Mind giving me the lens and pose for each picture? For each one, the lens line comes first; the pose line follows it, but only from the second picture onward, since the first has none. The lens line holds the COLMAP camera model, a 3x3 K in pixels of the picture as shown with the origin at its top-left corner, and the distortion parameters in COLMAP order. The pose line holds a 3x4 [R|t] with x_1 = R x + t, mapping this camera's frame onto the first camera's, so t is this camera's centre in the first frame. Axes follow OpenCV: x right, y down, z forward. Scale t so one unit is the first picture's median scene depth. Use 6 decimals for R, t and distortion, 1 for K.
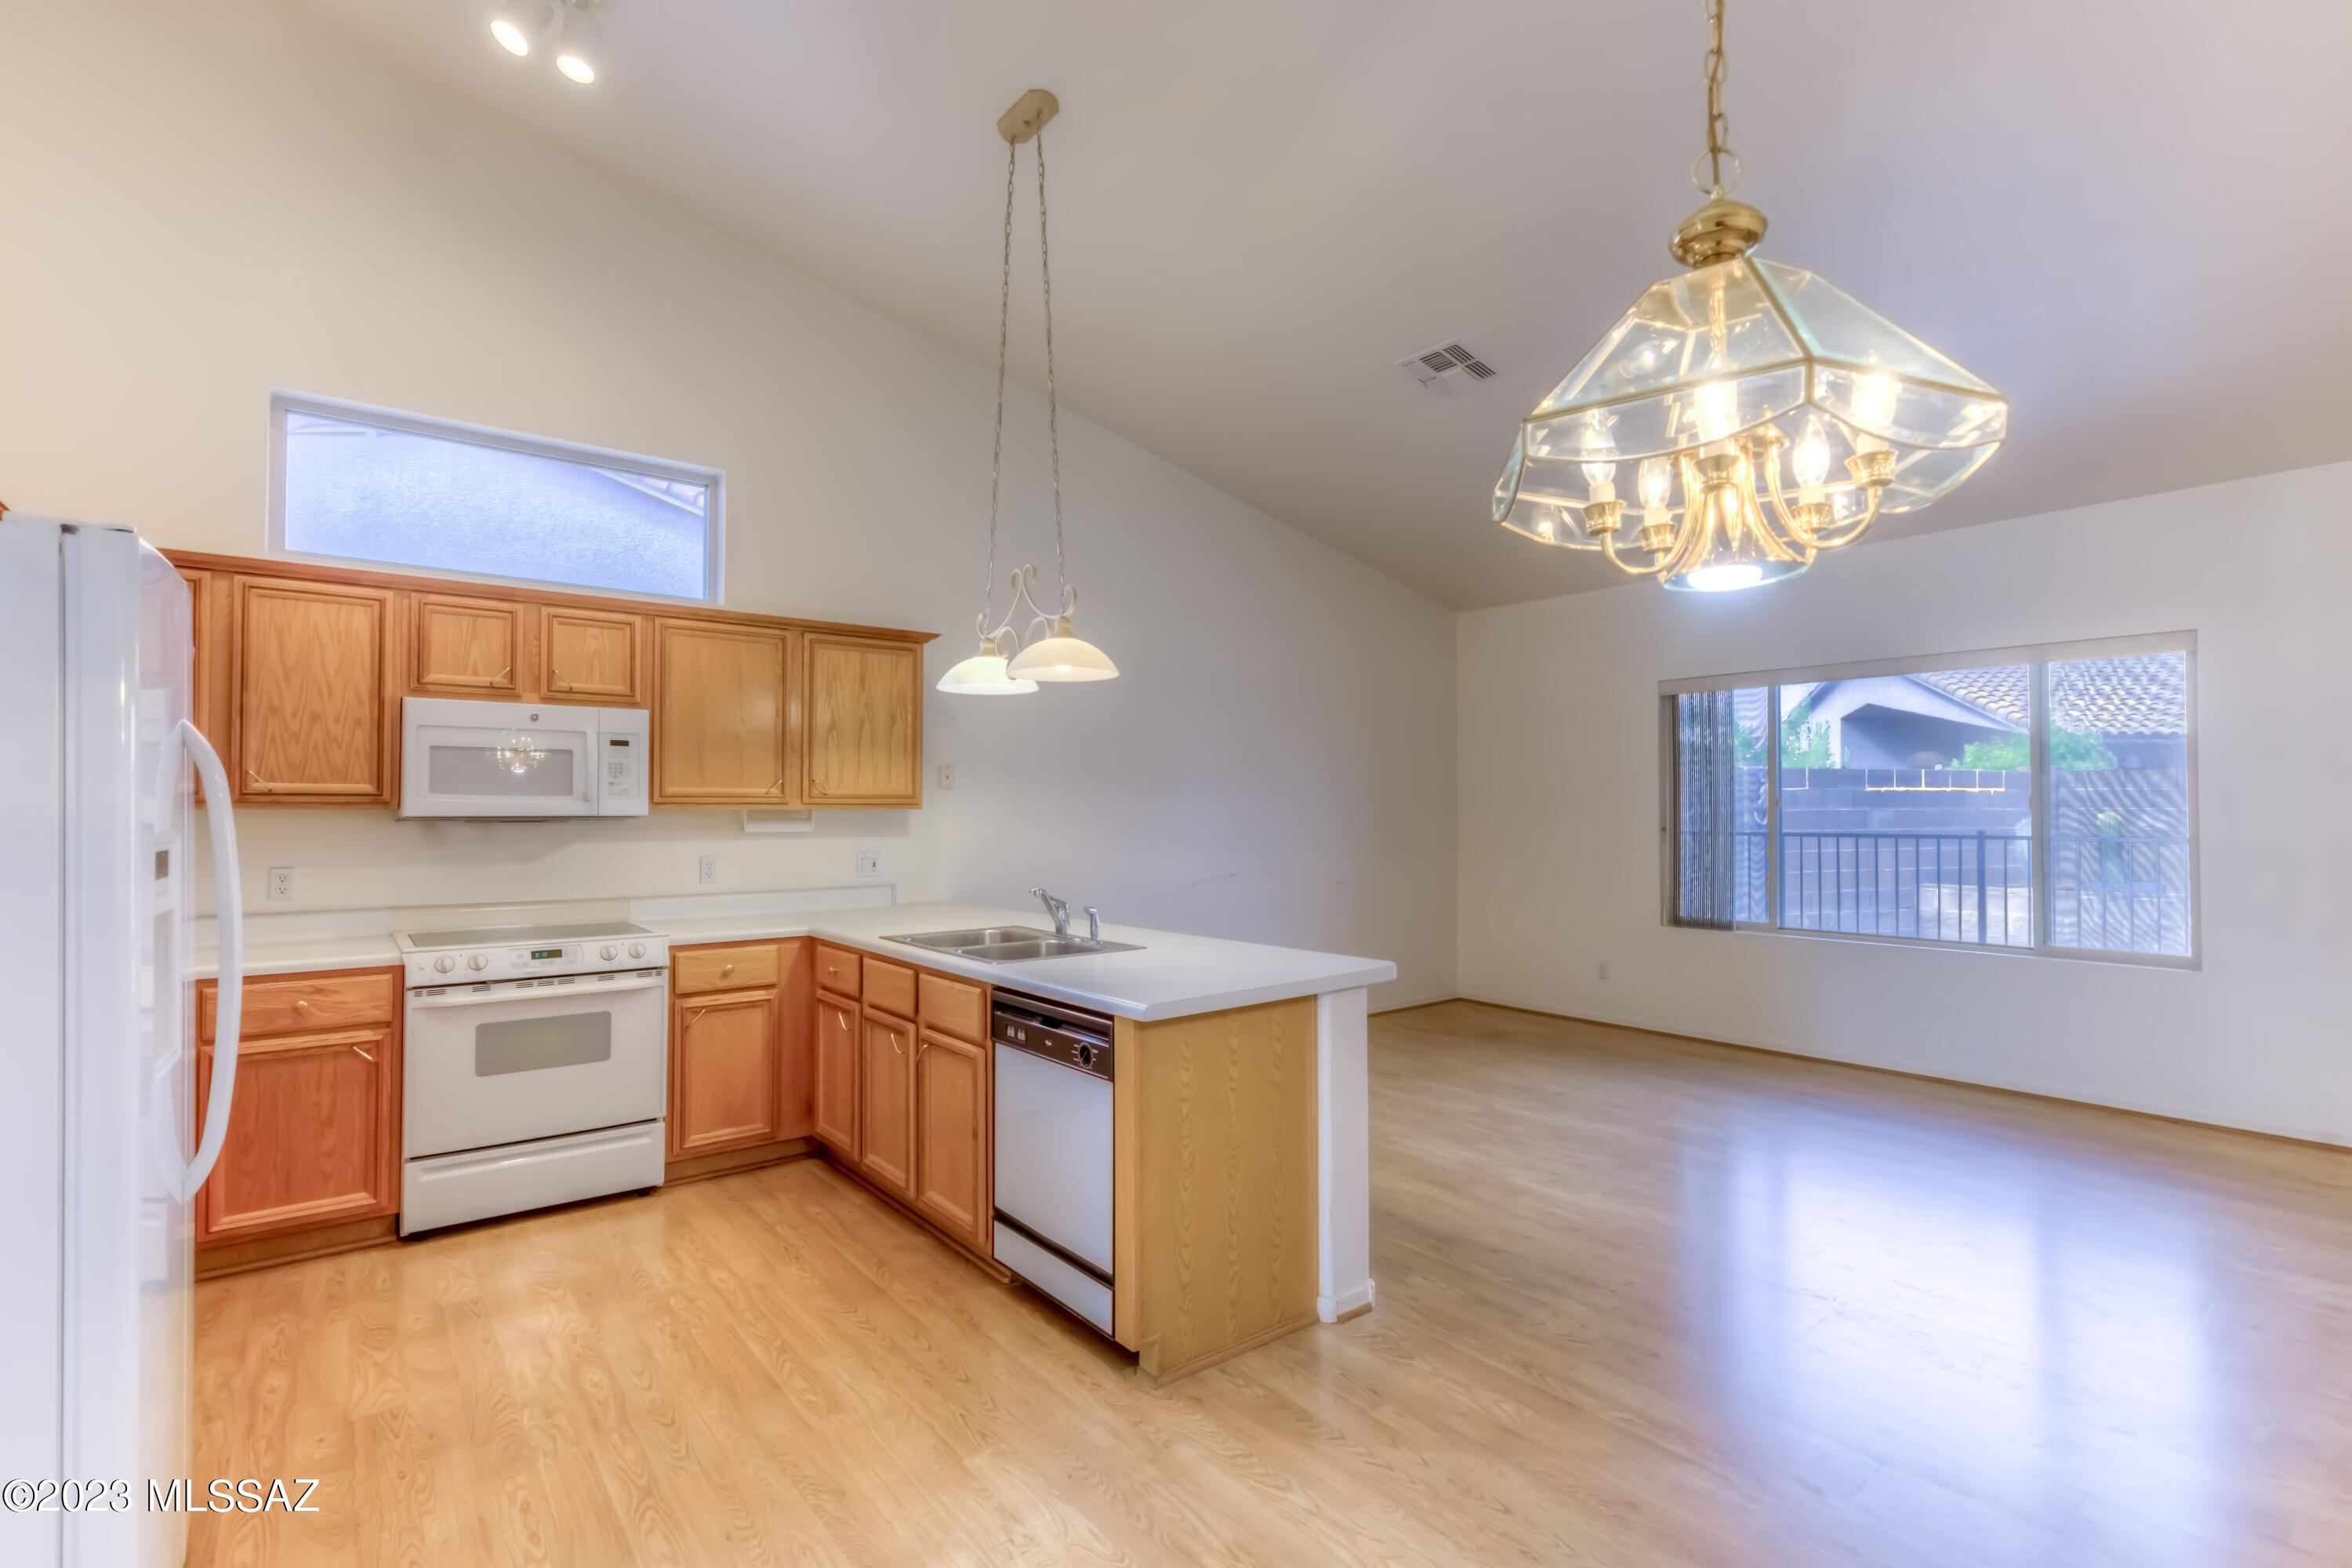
lens RADIAL K [[1101.9, 0, 1149.6], [0, 1101.9, 776.7], [0, 0, 1]] dist [0.004341, -0.001954]
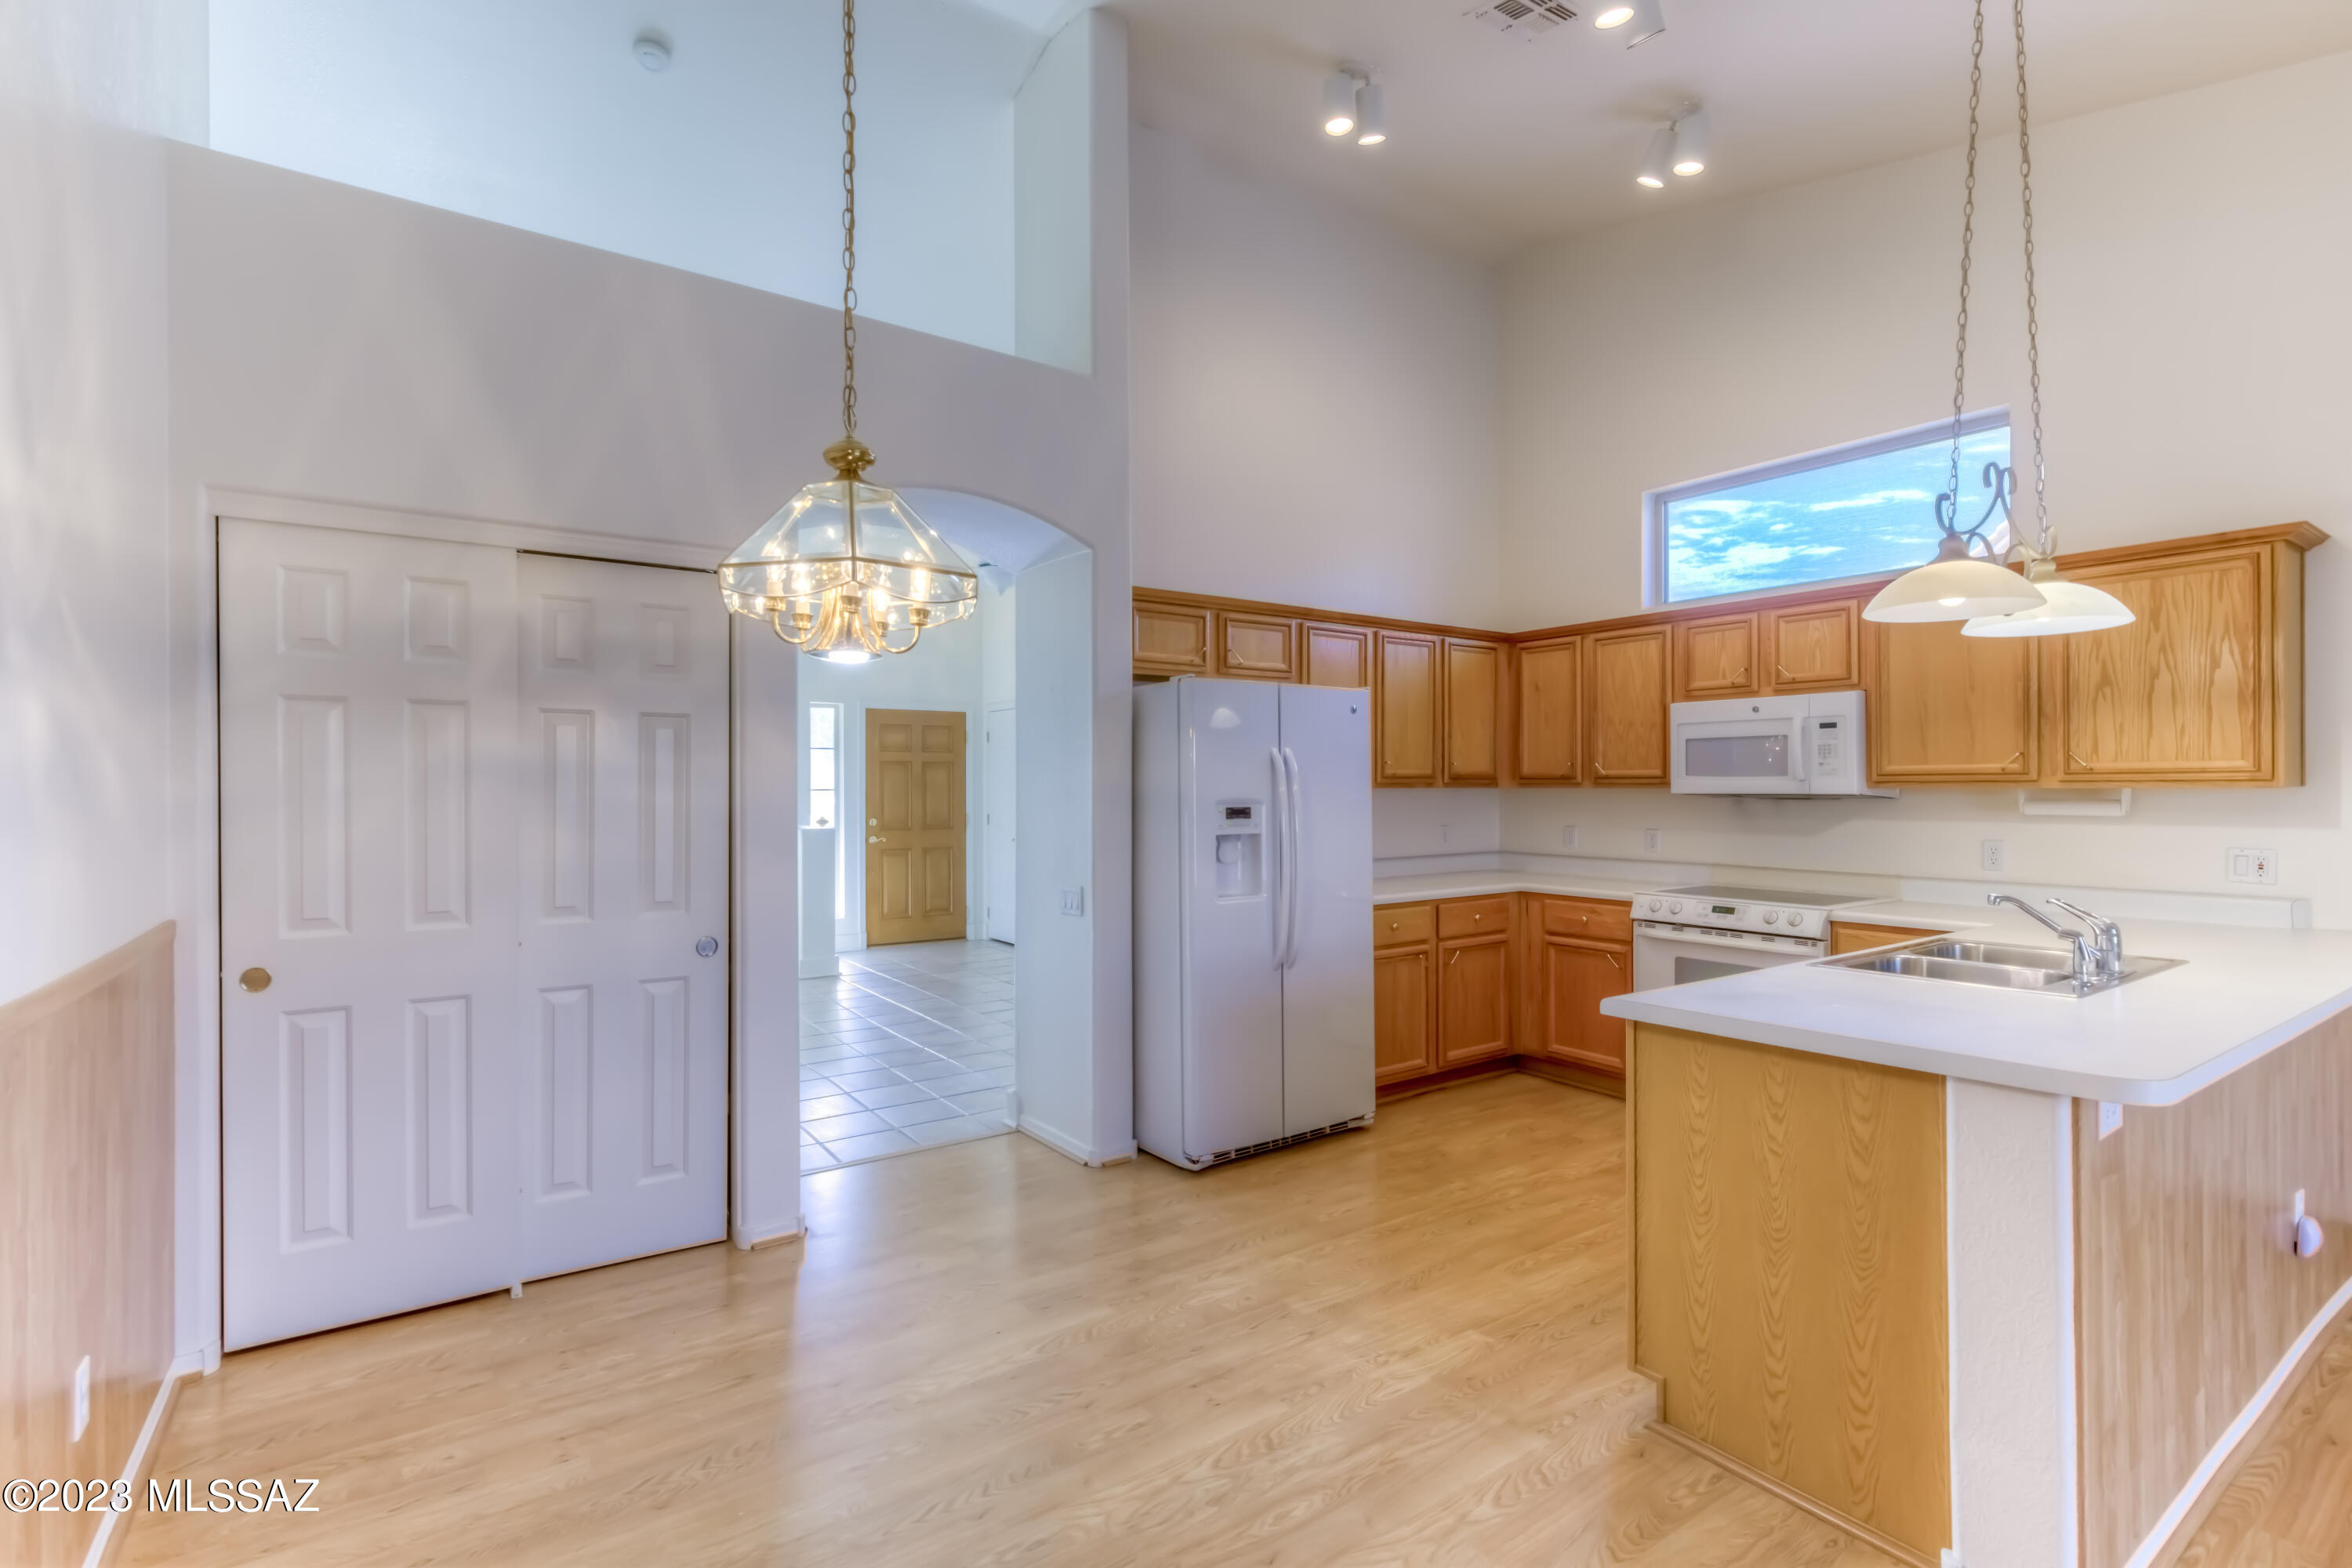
lens RADIAL K [[1101.9, 0, 1199.7], [0, 1101.9, 790.1], [0, 0, 1]] dist [0.004341, -0.001954]
pose [[-0.044657, 0.001616, -0.999001, 0.631064], [0.030032, 0.999549, 0.000274, 0.013729], [0.998551, -0.029990, -0.044685, 0.469115]]
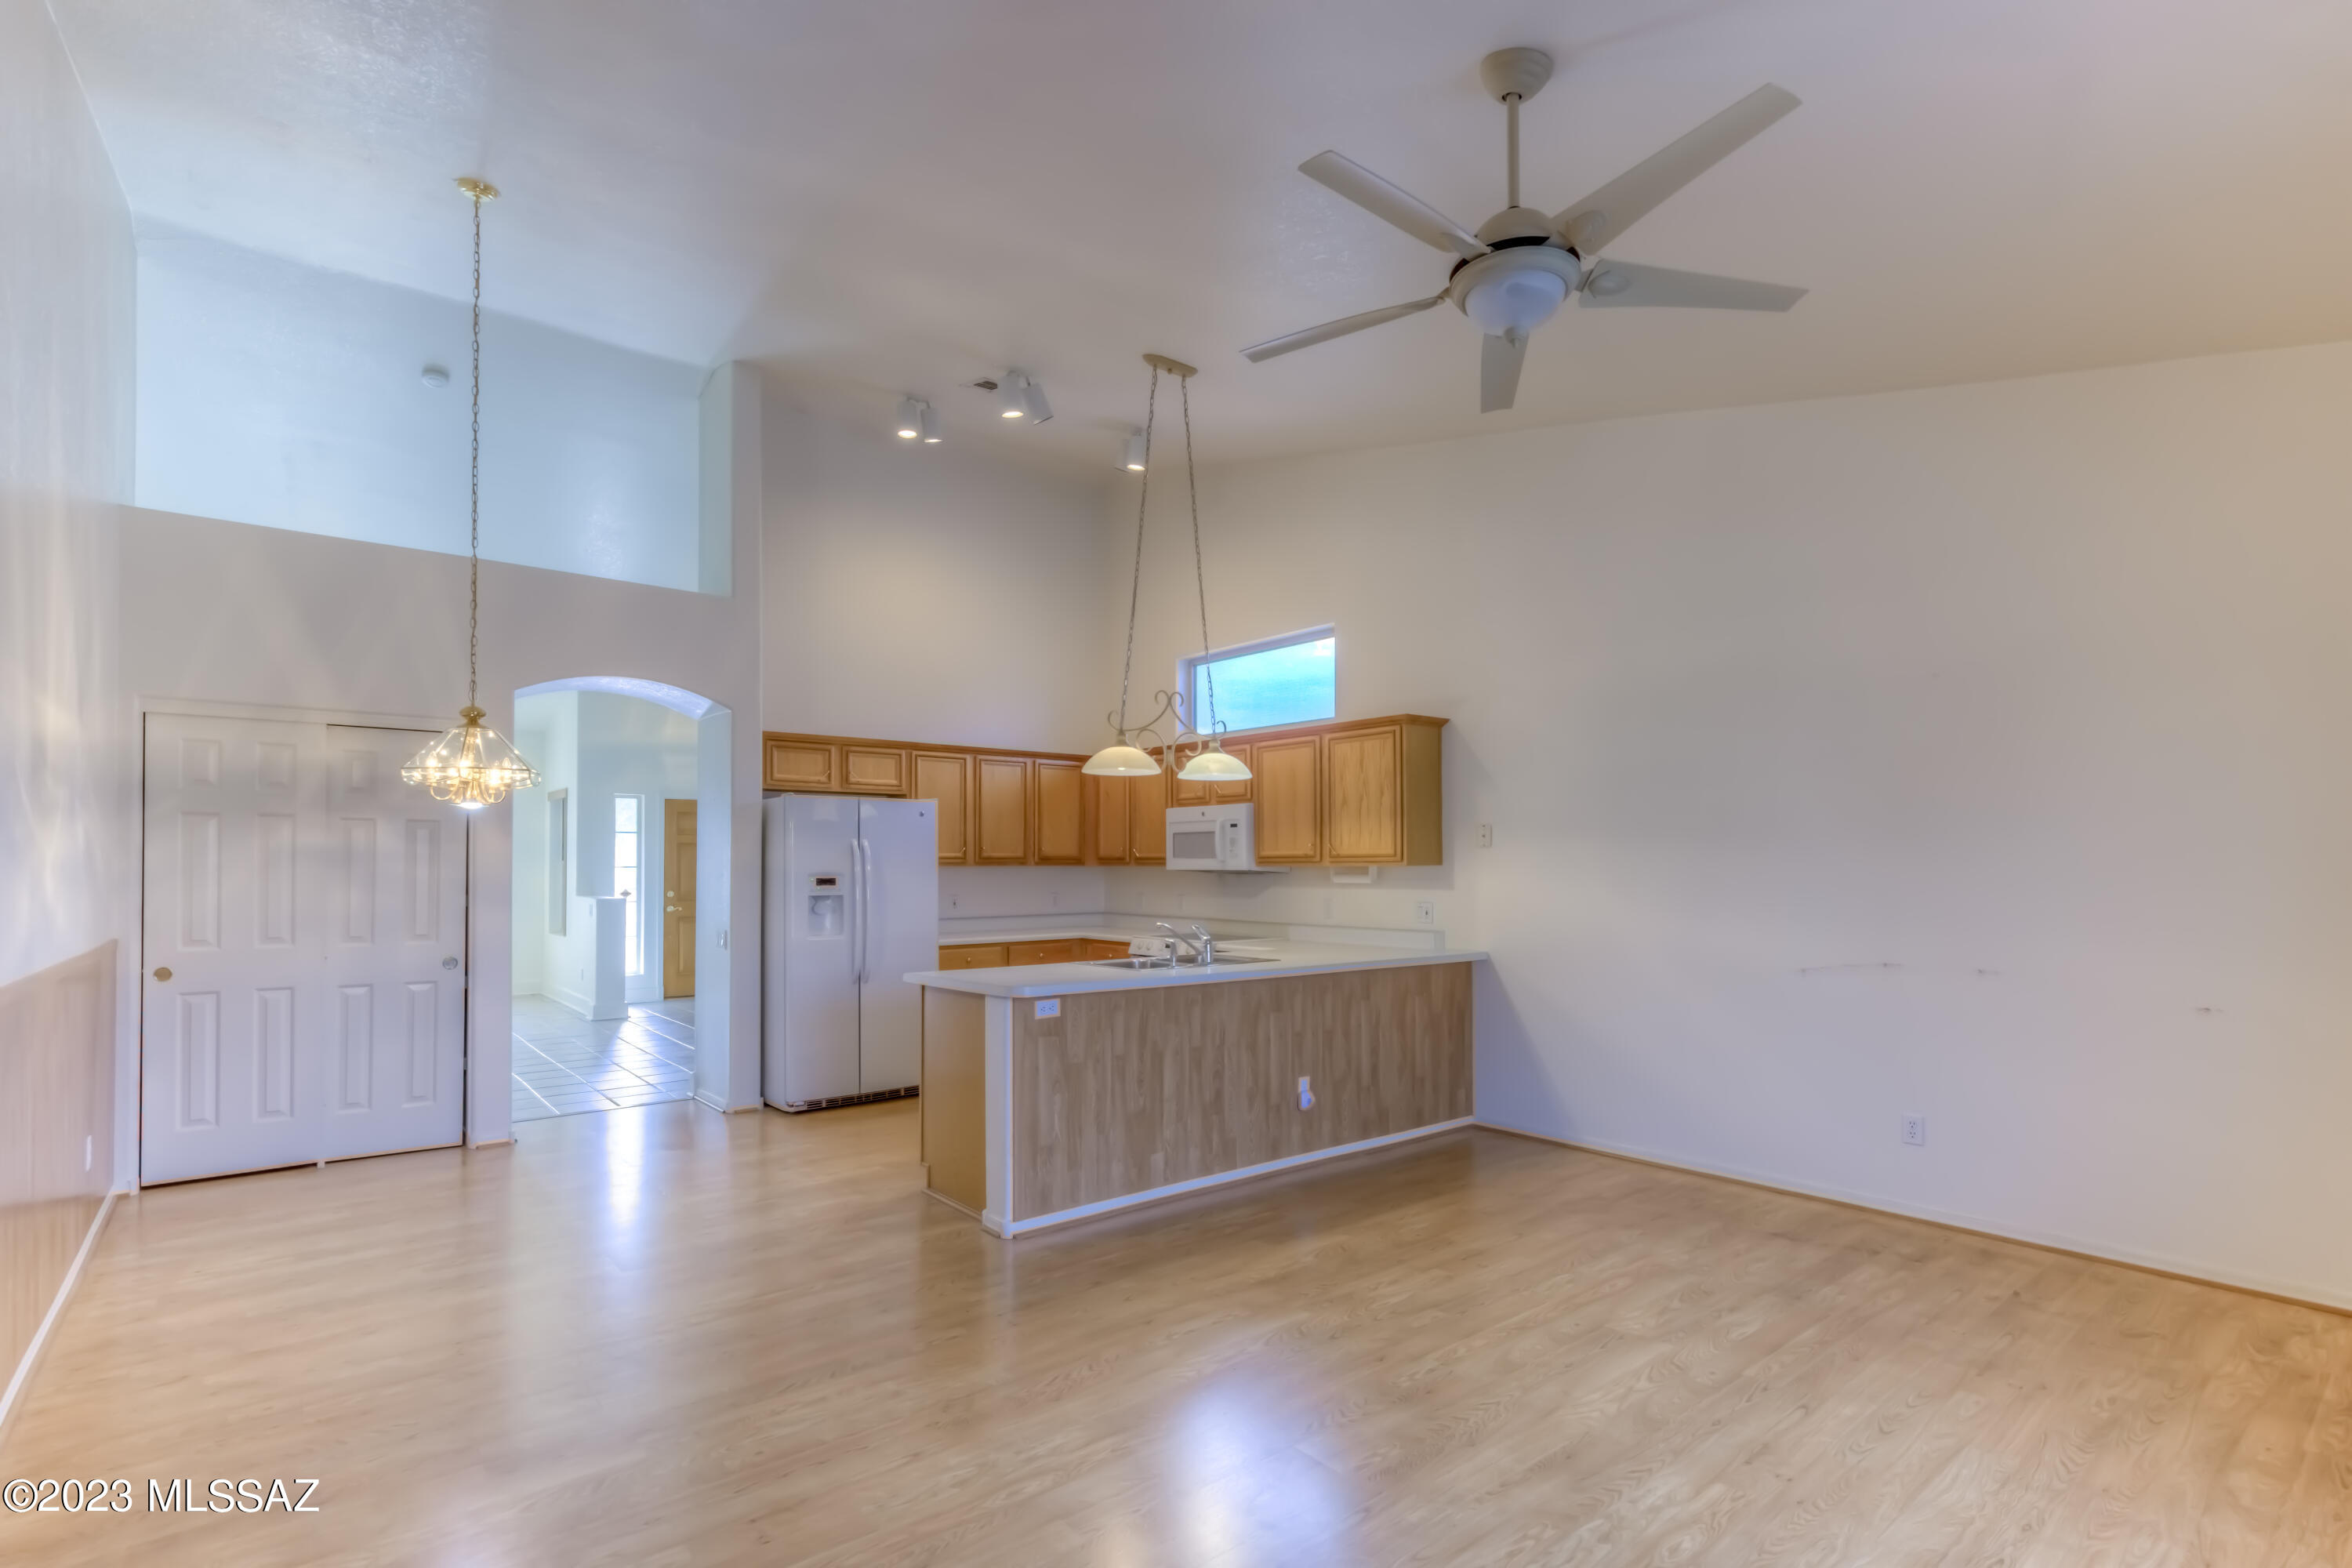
lens RADIAL K [[1101.9, 0, 1188.6], [0, 1101.9, 850.7], [0, 0, 1]] dist [0.004341, -0.001954]
pose [[0.024274, -0.014110, -0.999606, 1.203466], [0.029618, 0.999472, -0.013389, 0.028152], [0.999267, -0.029281, 0.024679, 0.940149]]
